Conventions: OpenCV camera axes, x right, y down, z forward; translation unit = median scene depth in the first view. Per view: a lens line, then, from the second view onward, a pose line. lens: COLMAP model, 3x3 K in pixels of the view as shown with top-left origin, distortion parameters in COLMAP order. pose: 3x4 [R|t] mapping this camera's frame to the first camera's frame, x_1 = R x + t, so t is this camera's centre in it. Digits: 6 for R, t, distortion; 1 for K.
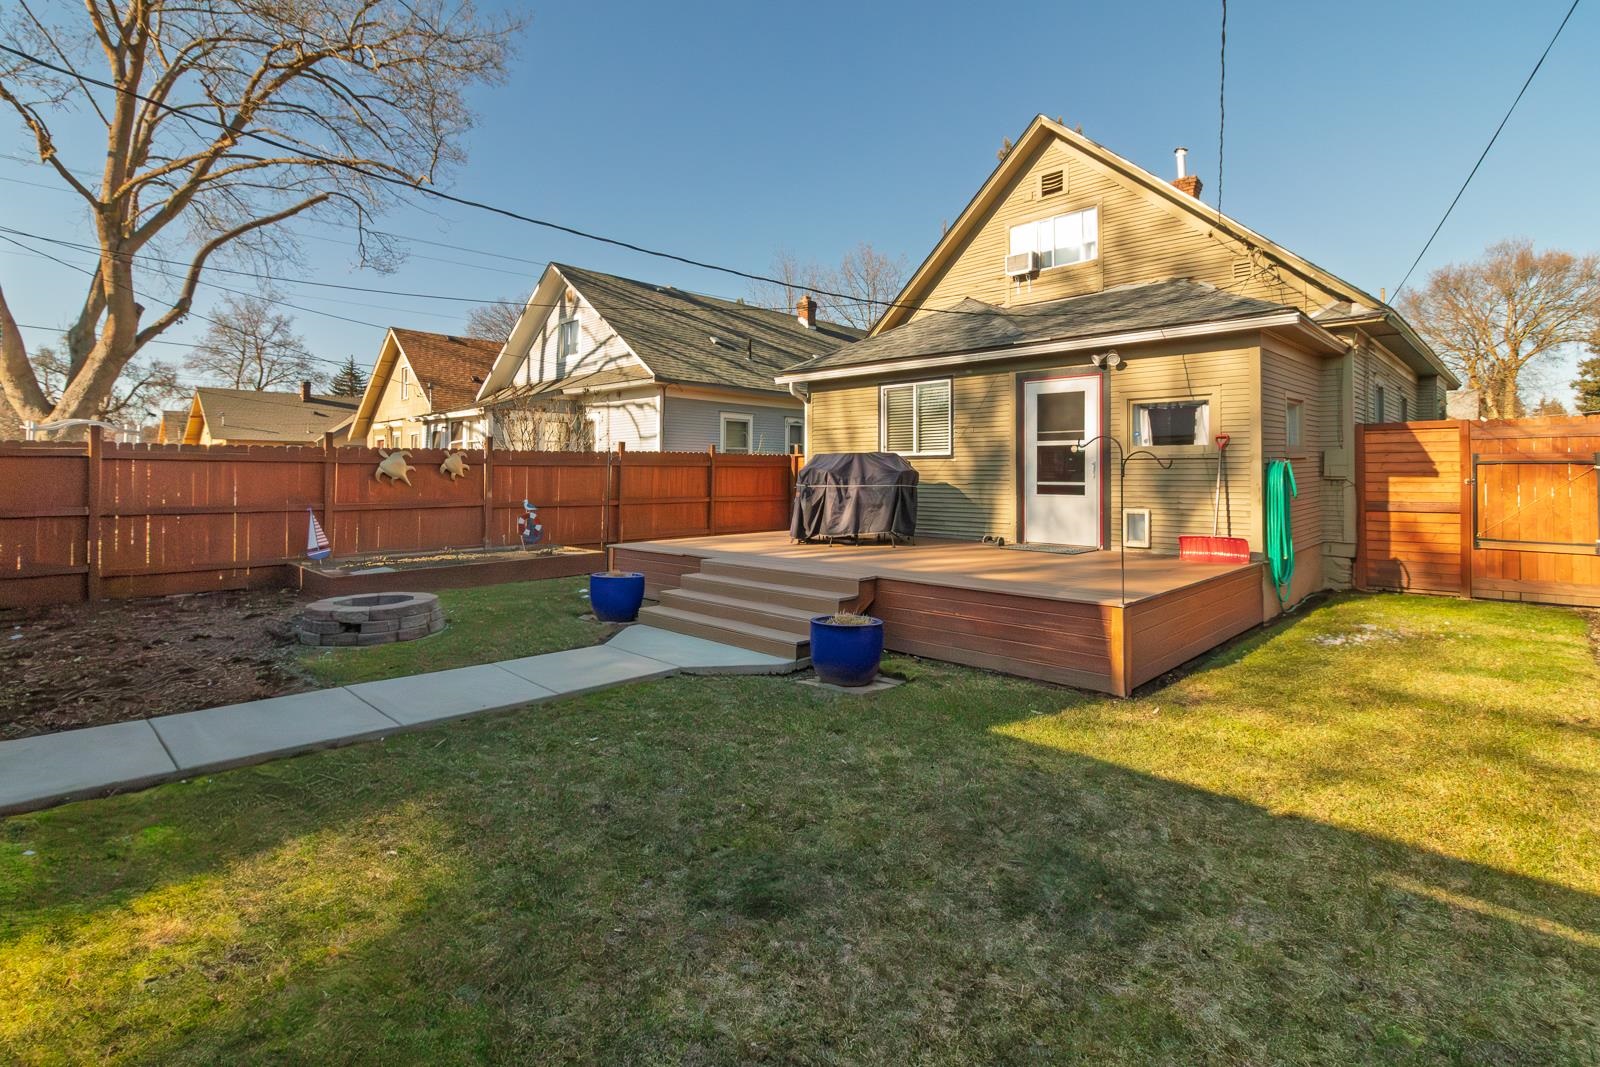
lens RADIAL K [[736.3, 0, 747.3], [0, 736.3, 460.6], [0, 0, 1]] dist [0.004789, 0.003238]
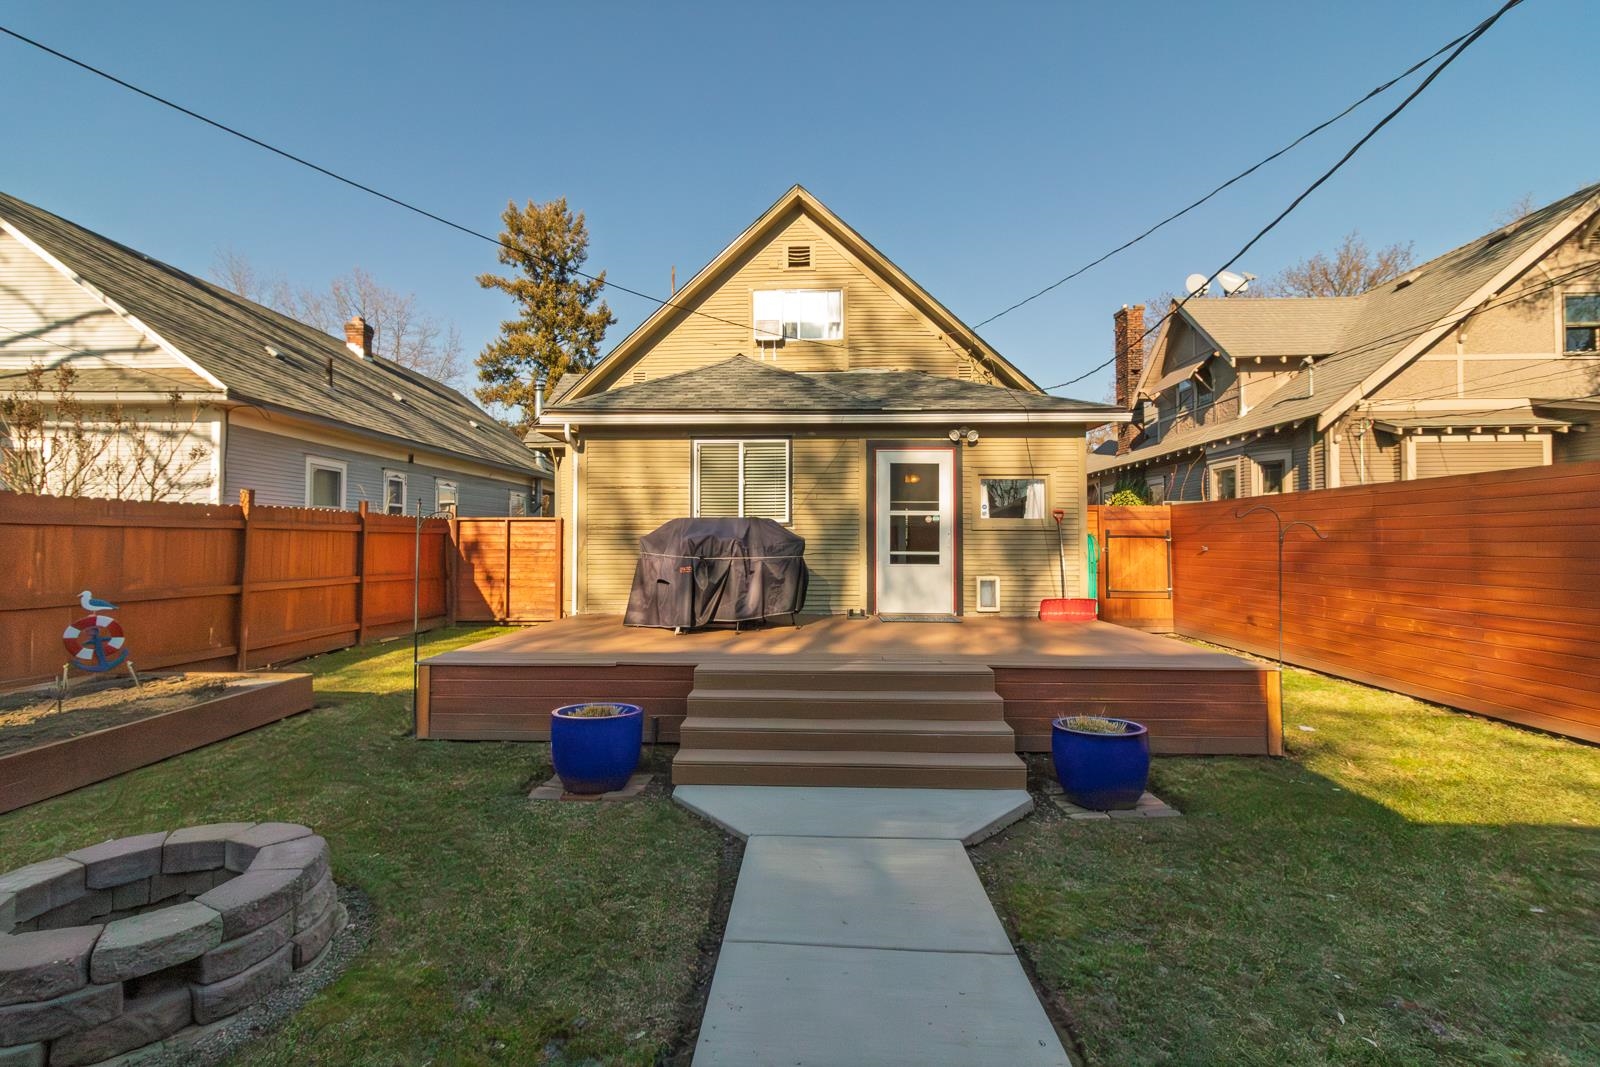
lens RADIAL K [[736.3, 0, 795.6], [0, 736.3, 525.6], [0, 0, 1]] dist [0.004789, 0.003238]
pose [[0.735661, 0.018947, 0.677085, -0.270632], [-0.014543, 0.999820, -0.012177, 0.005737], [-0.677193, -0.000888, 0.735804, 0.261352]]
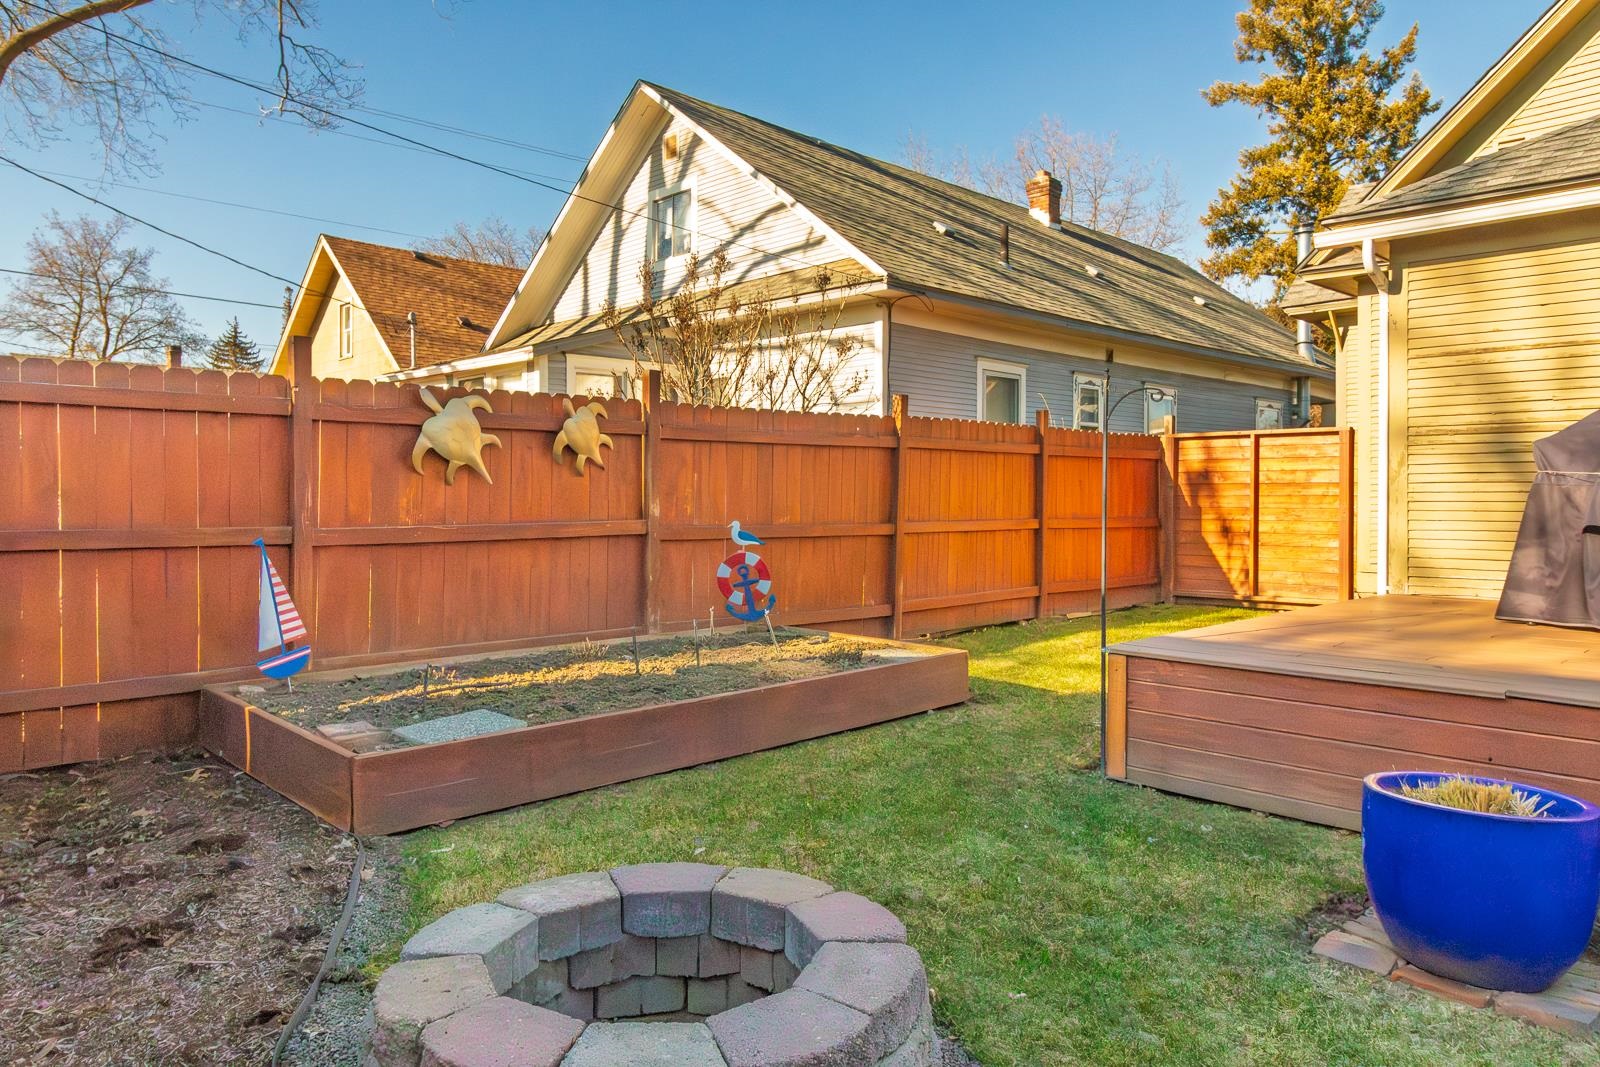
lens RADIAL K [[1099.1, 0, 782.3], [0, 1099.1, 502.9], [0, 0, 1]] dist [-0.002768, 0.004381]
pose [[0.999484, 0.002278, -0.032042, -0.238738], [-0.001369, 0.999597, 0.028371, 0.023491], [0.032093, -0.028313, 0.999084, 0.350377]]
